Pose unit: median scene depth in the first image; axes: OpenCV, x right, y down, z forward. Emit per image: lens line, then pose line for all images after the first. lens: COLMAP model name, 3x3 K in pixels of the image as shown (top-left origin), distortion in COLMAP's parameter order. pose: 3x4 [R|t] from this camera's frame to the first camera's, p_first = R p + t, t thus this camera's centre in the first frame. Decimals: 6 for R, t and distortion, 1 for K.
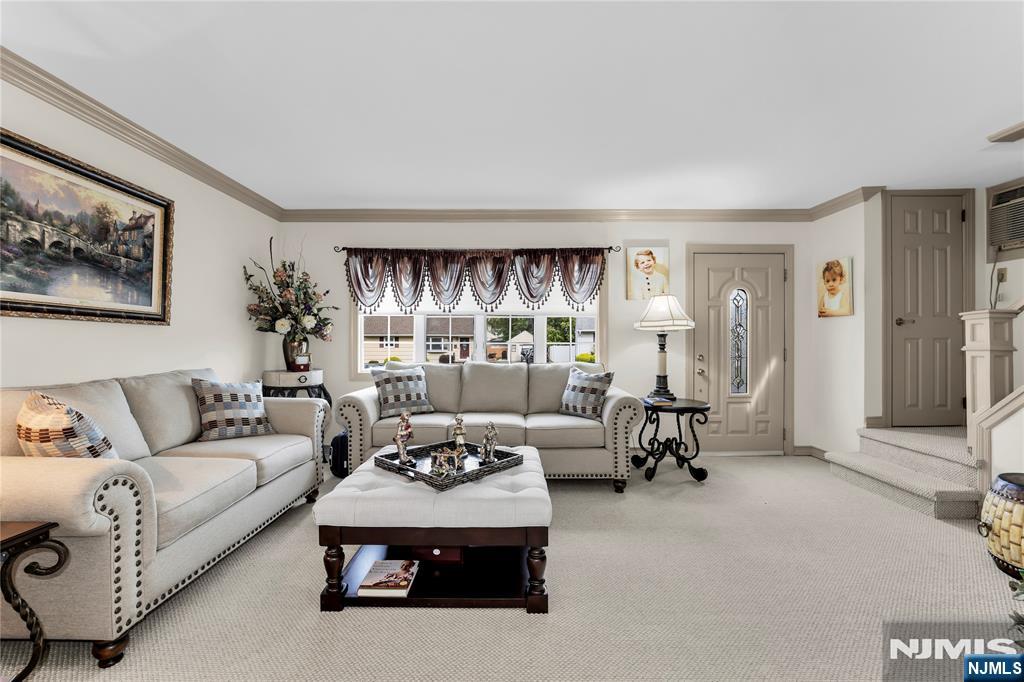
lens RADIAL K [[442.9, 0, 515.9], [0, 442.9, 340.4], [0, 0, 1]] dist [-0.056201, 0.021248]
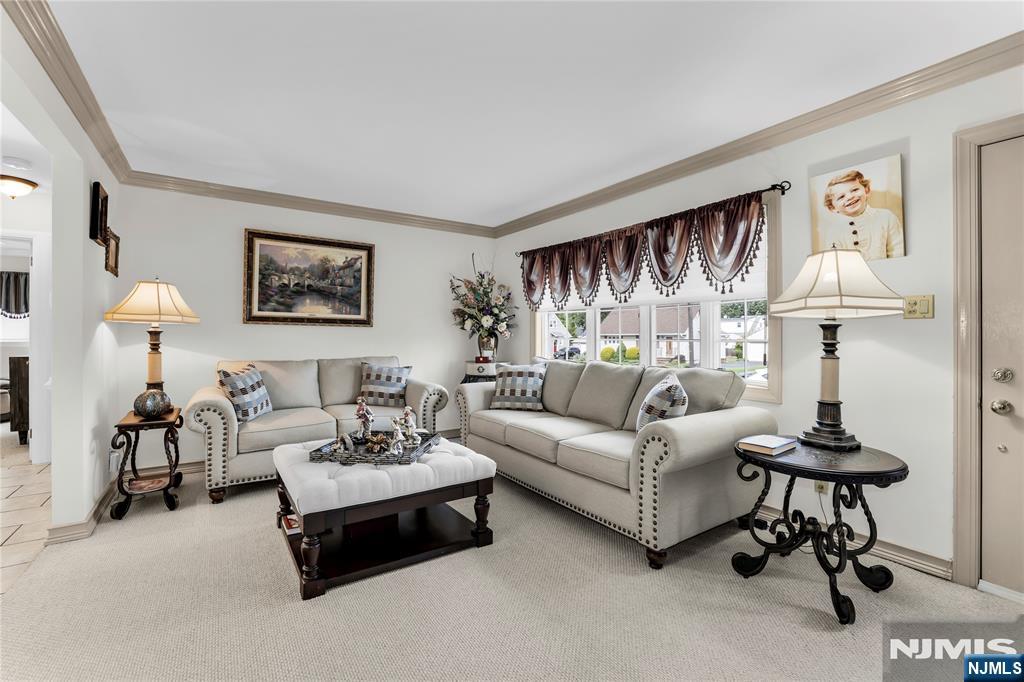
lens RADIAL K [[442.9, 0, 515.9], [0, 442.9, 340.4], [0, 0, 1]] dist [-0.056201, 0.021248]
pose [[0.568871, 0.005464, -0.822408, 0.664849], [-0.000437, 0.999980, 0.006342, 0.002170], [0.822426, -0.003248, 0.568862, 0.464389]]
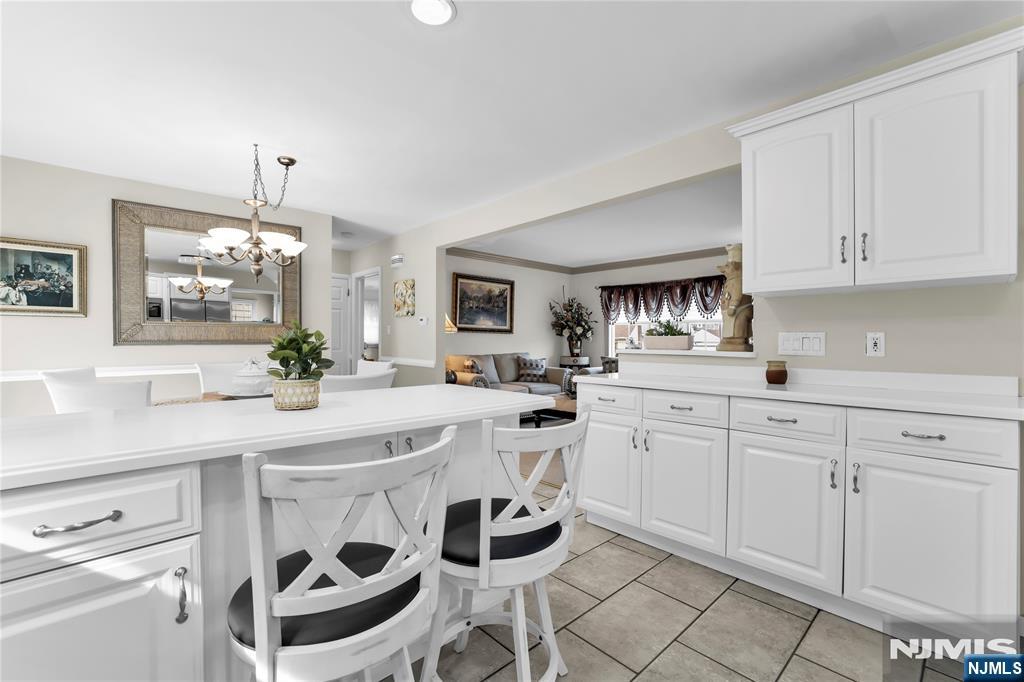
lens RADIAL K [[442.9, 0, 515.9], [0, 442.9, 340.4], [0, 0, 1]] dist [-0.056201, 0.021248]
pose [[0.678199, -0.000390, -0.734878, 0.864515], [-0.000658, 0.999999, -0.001138, 0.003582], [0.734878, 0.001255, 0.678198, -0.554979]]
